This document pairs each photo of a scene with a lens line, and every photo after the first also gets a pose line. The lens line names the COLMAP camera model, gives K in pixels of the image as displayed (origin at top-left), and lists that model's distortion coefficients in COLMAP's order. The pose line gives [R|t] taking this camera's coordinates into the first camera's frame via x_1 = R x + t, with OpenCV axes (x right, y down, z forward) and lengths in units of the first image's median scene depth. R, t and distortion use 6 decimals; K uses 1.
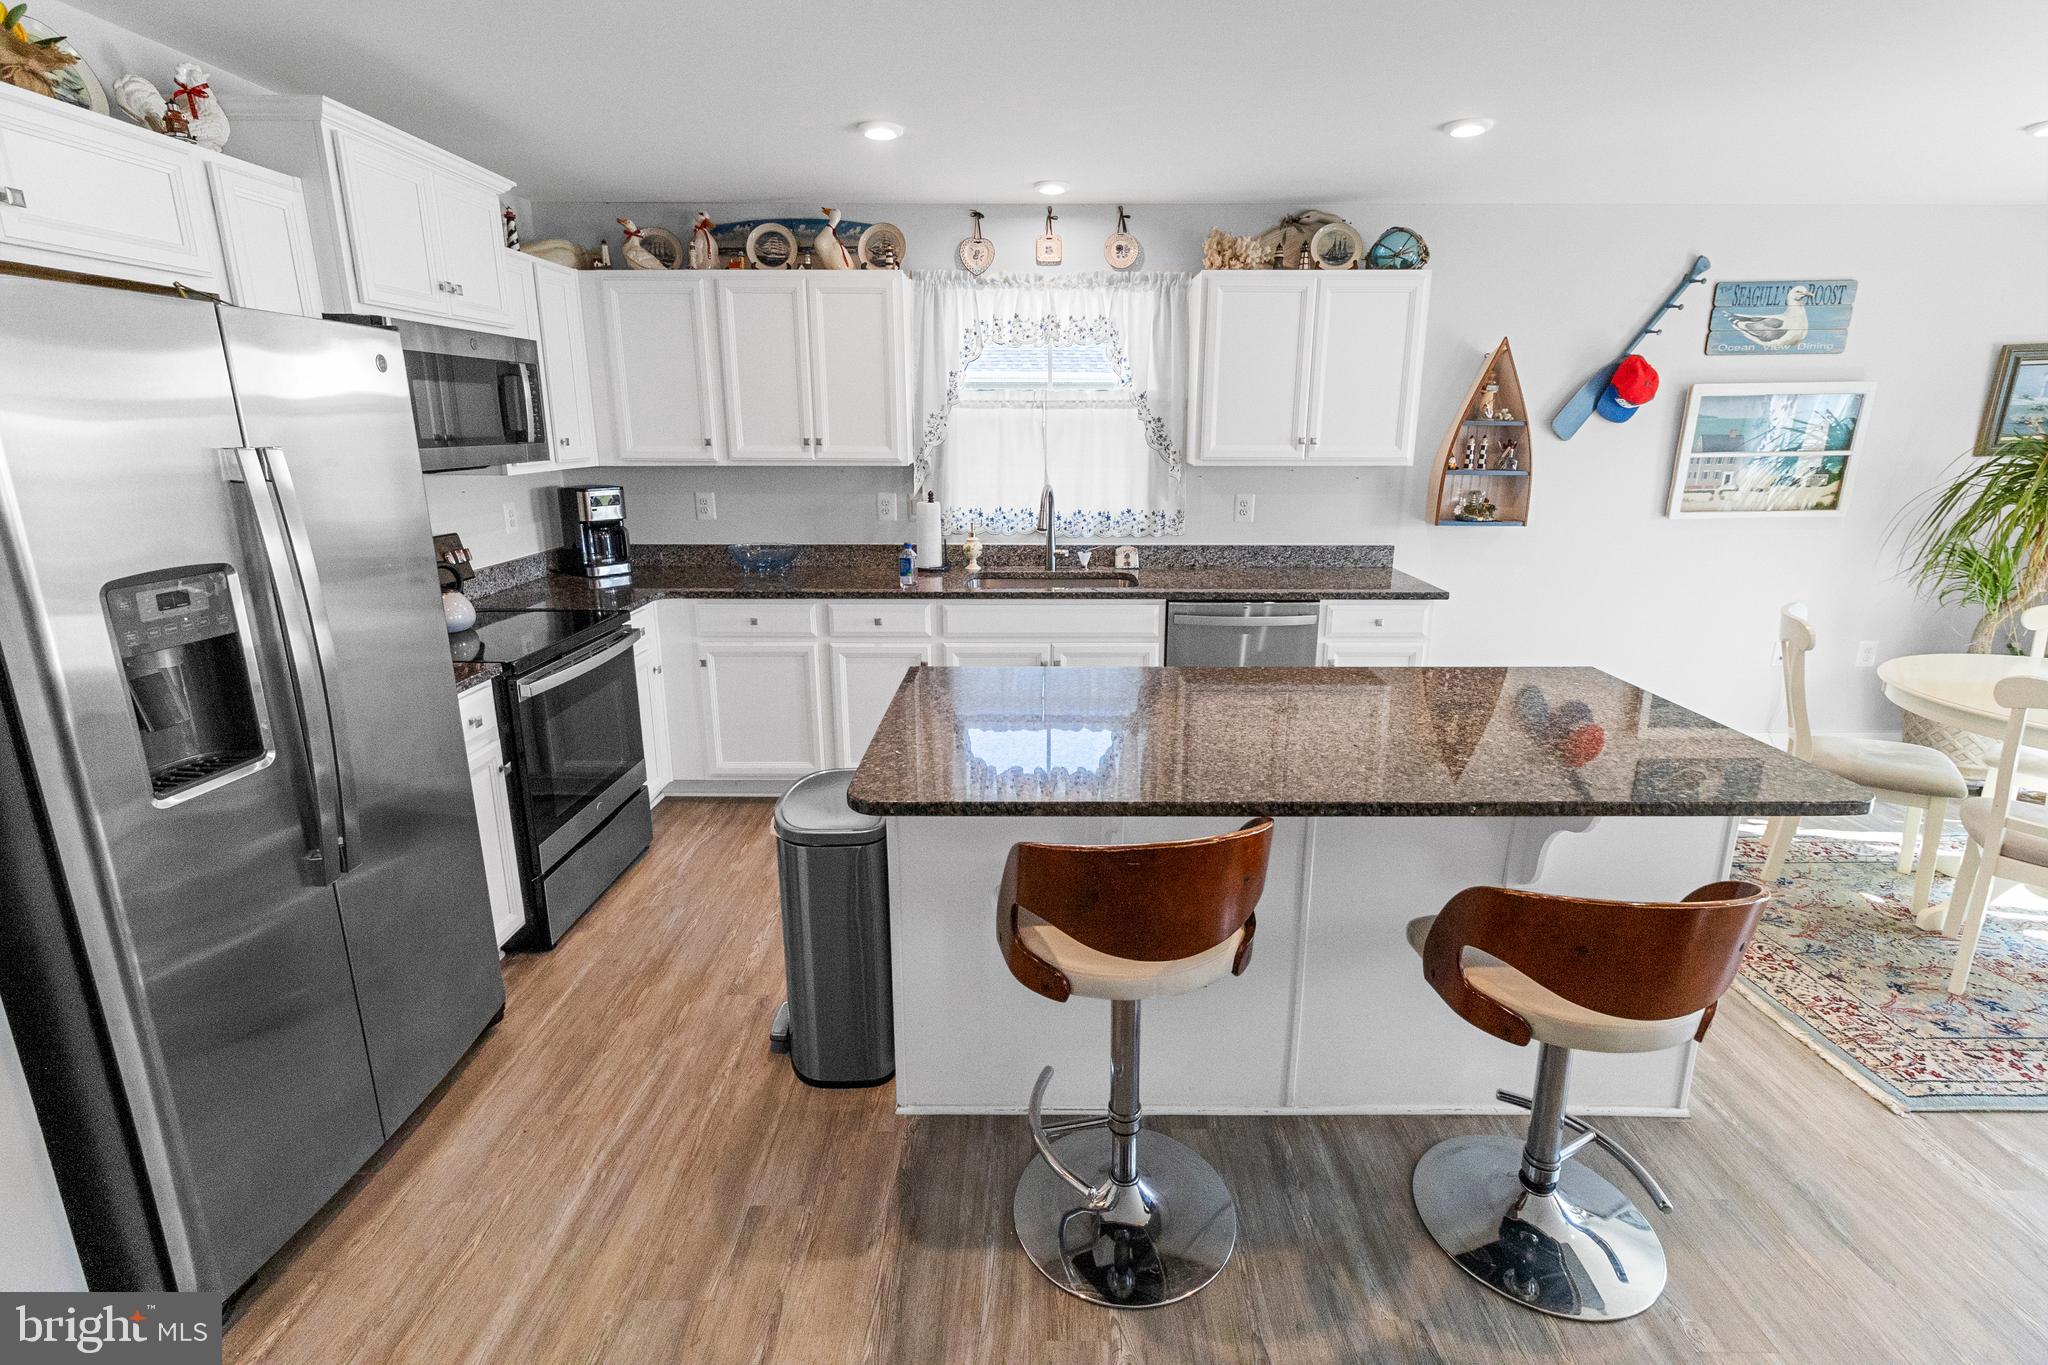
lens RADIAL K [[937.7, 0, 1035.9], [0, 937.7, 651.5], [0, 0, 1]] dist [0.002388, 0.000781]
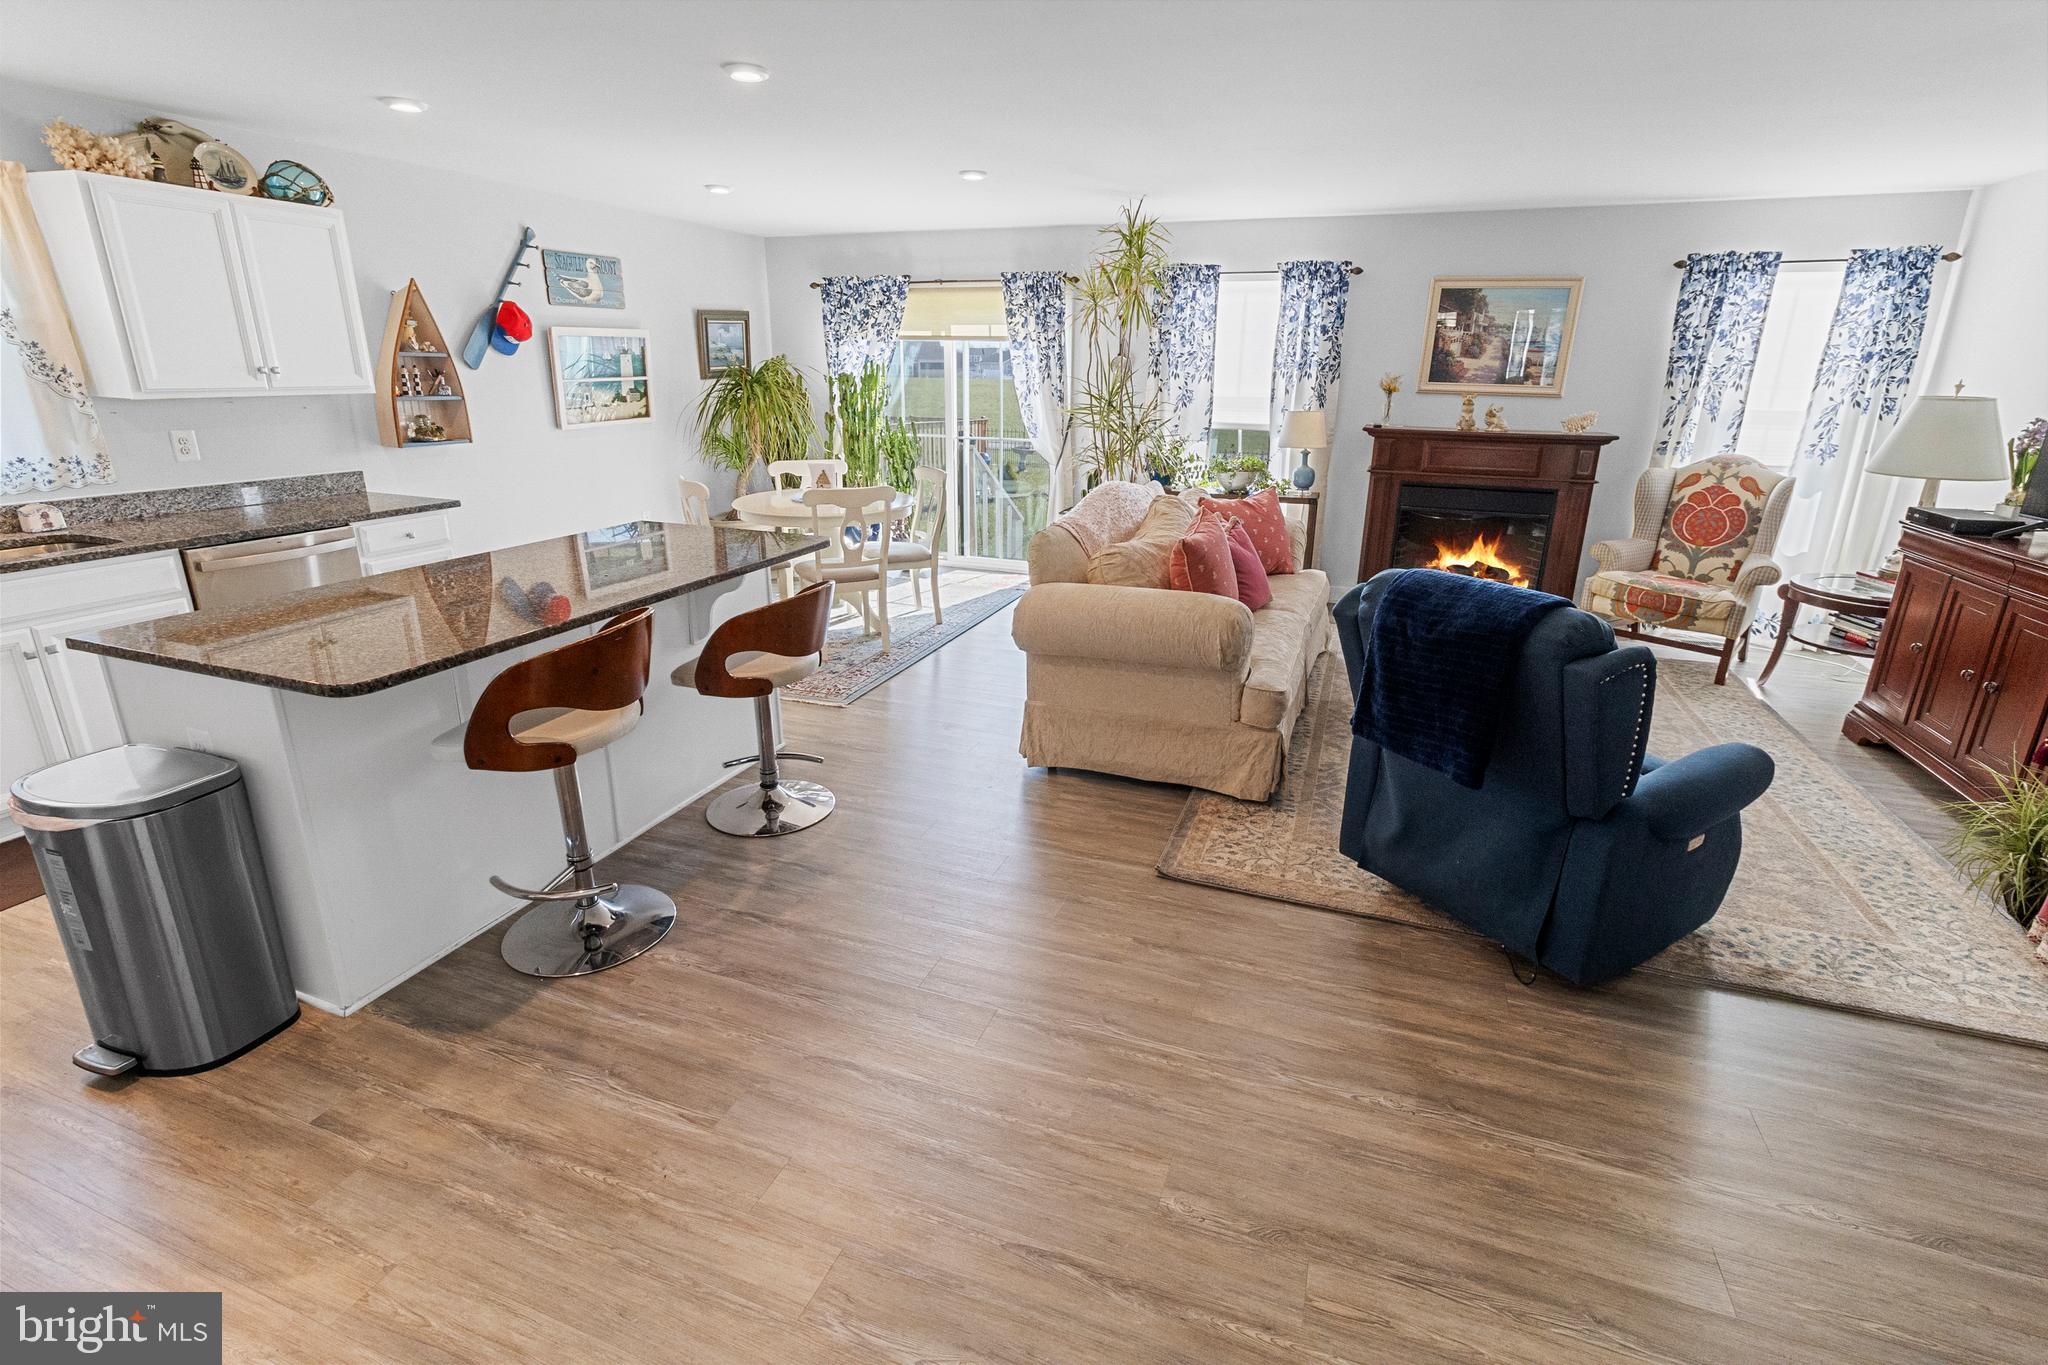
lens RADIAL K [[937.7, 0, 1035.9], [0, 937.7, 651.5], [0, 0, 1]] dist [0.002388, 0.000781]
pose [[0.343696, -0.272942, 0.898541, -0.399943], [0.211756, 0.954712, 0.209007, 0.024018], [-0.914895, 0.118437, 0.385928, -0.093260]]
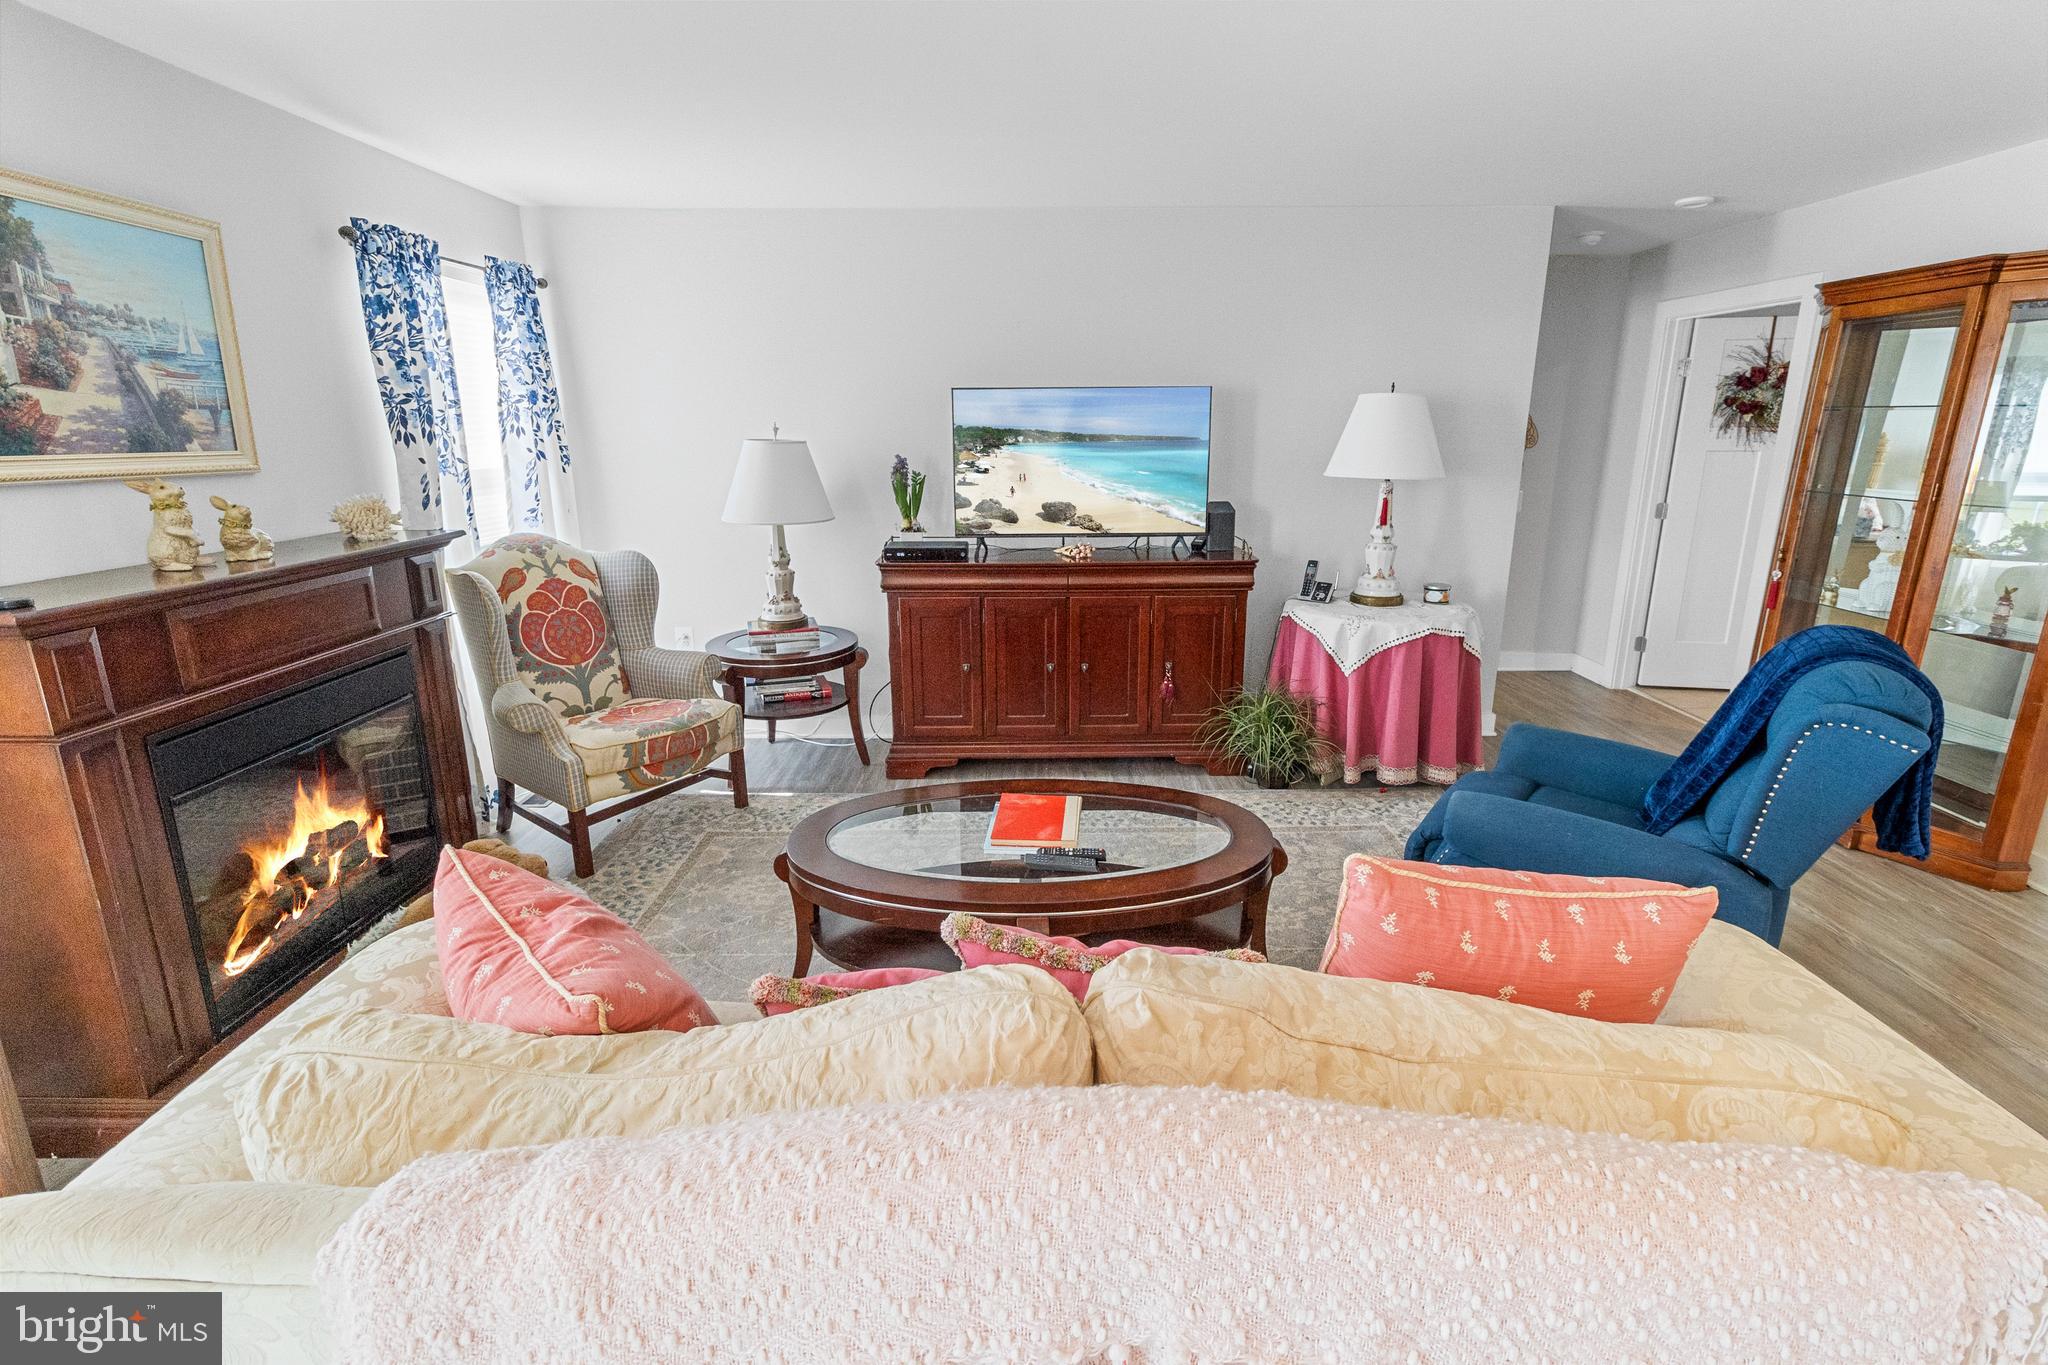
lens RADIAL K [[937.7, 0, 1035.9], [0, 937.7, 651.5], [0, 0, 1]] dist [0.002388, 0.000781]
pose [[-0.999991, 0.000185, -0.004127, 0.706556], [-0.001763, 0.884388, 0.466749, -0.084609], [0.003736, 0.466752, -0.884380, 0.354129]]
